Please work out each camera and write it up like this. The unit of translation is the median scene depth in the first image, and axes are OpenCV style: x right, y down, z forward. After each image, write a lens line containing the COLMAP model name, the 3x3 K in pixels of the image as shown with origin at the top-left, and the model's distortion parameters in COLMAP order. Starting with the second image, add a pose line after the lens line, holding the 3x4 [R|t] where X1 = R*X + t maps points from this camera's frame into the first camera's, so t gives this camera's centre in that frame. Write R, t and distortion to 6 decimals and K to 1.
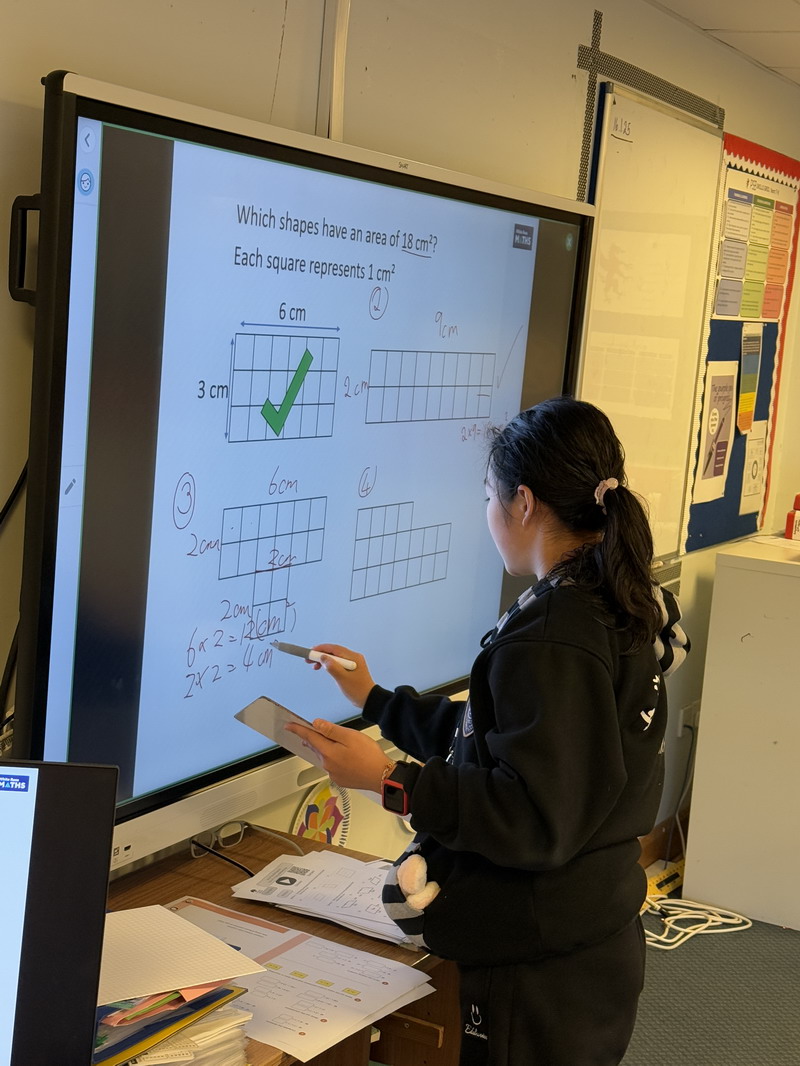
lens RADIAL K [[1644.7, 0, 398.8], [0, 1644.7, 533.0], [0, 0, 1]] dist [0.063406, 0.000000]
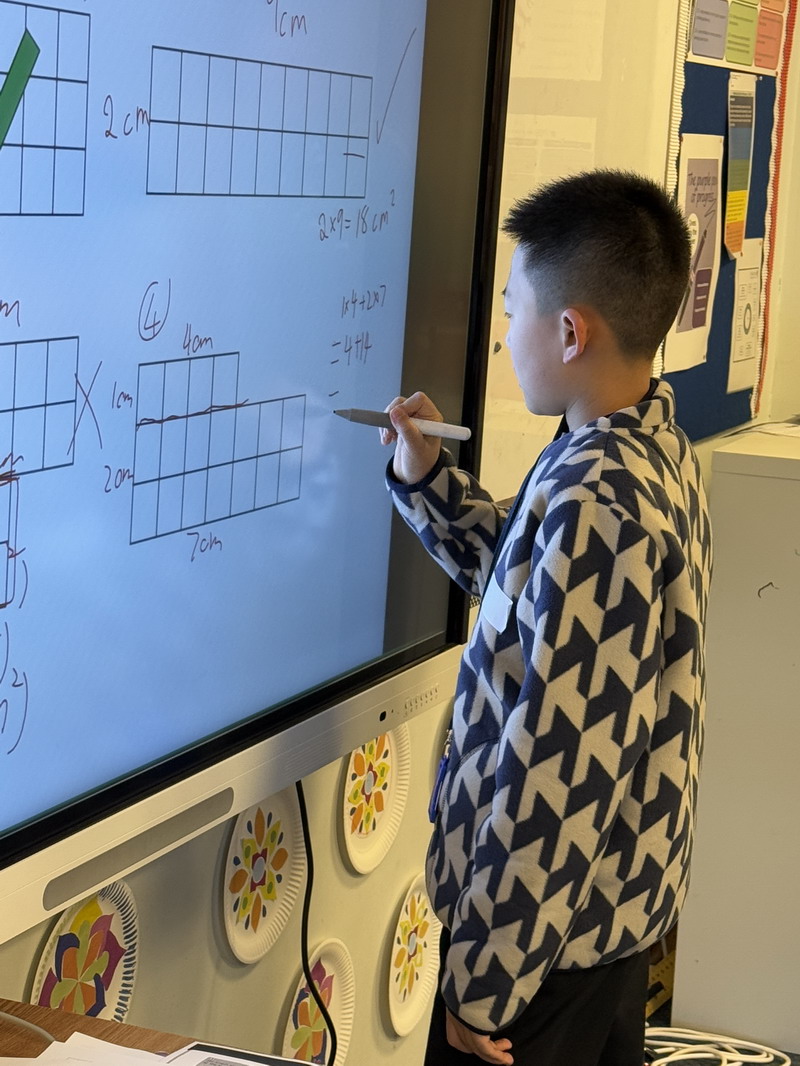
lens RADIAL K [[2363.0, 0, 400.7], [0, 2363.0, 532.2], [0, 0, 1]] dist [0.135333, 0.000000]
pose [[0.992837, -0.043388, 0.111319, -0.016237], [0.040403, 0.998765, 0.028931, 0.011430], [-0.112437, -0.024226, 0.993364, 0.147236]]
